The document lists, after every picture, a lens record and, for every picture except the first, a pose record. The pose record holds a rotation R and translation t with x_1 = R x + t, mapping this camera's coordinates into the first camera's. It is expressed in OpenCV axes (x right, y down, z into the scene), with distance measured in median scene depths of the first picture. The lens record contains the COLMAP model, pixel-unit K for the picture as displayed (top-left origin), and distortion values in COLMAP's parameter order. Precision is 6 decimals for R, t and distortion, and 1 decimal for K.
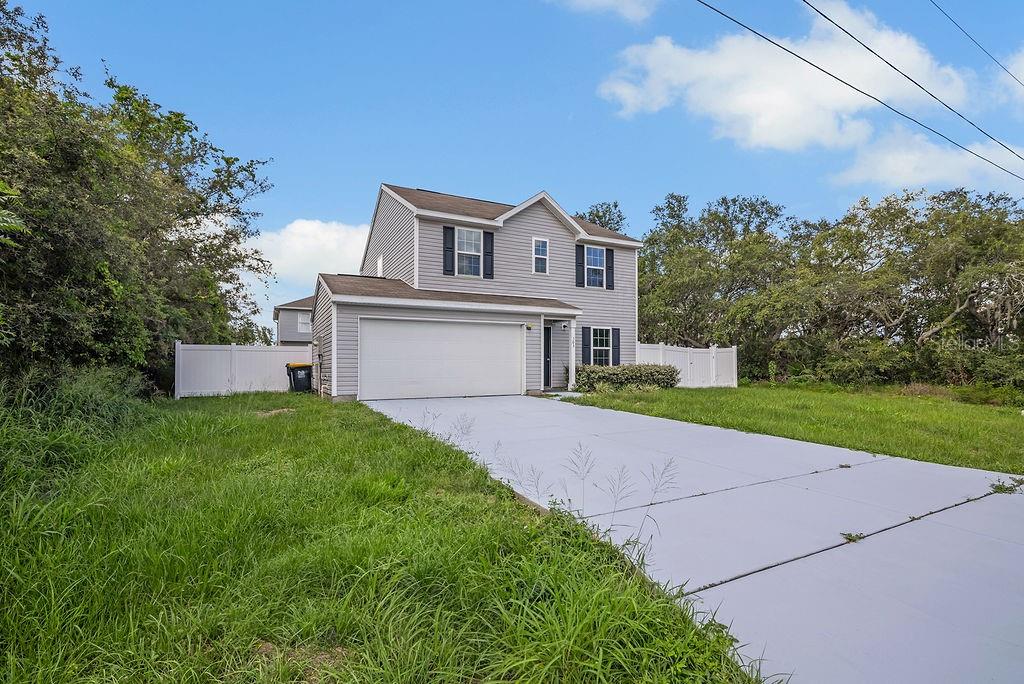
lens RADIAL K [[435.9, 0, 512.0], [0, 435.9, 342.0], [0, 0, 1]] dist [-0.000642, 0.000011]
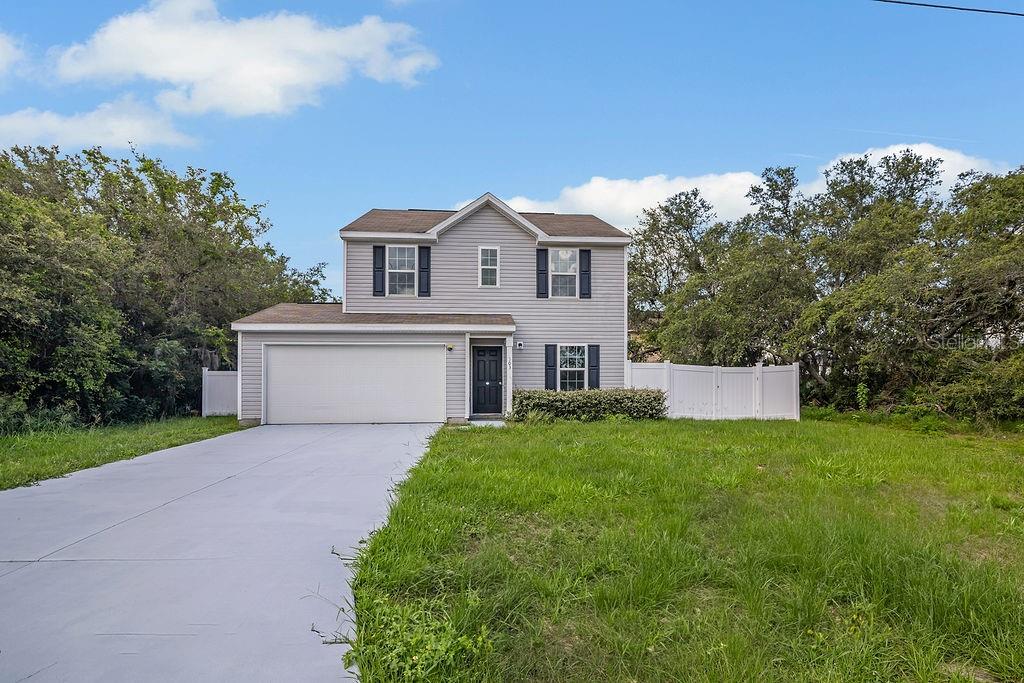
lens RADIAL K [[457.1, 0, 511.7], [0, 457.1, 363.3], [0, 0, 1]] dist [-0.002187, -0.000261]
pose [[0.935412, -0.019713, -0.353009, 0.416237], [0.020196, 0.999793, -0.002316, 0.002619], [0.352981, -0.004963, 0.935617, 0.139408]]
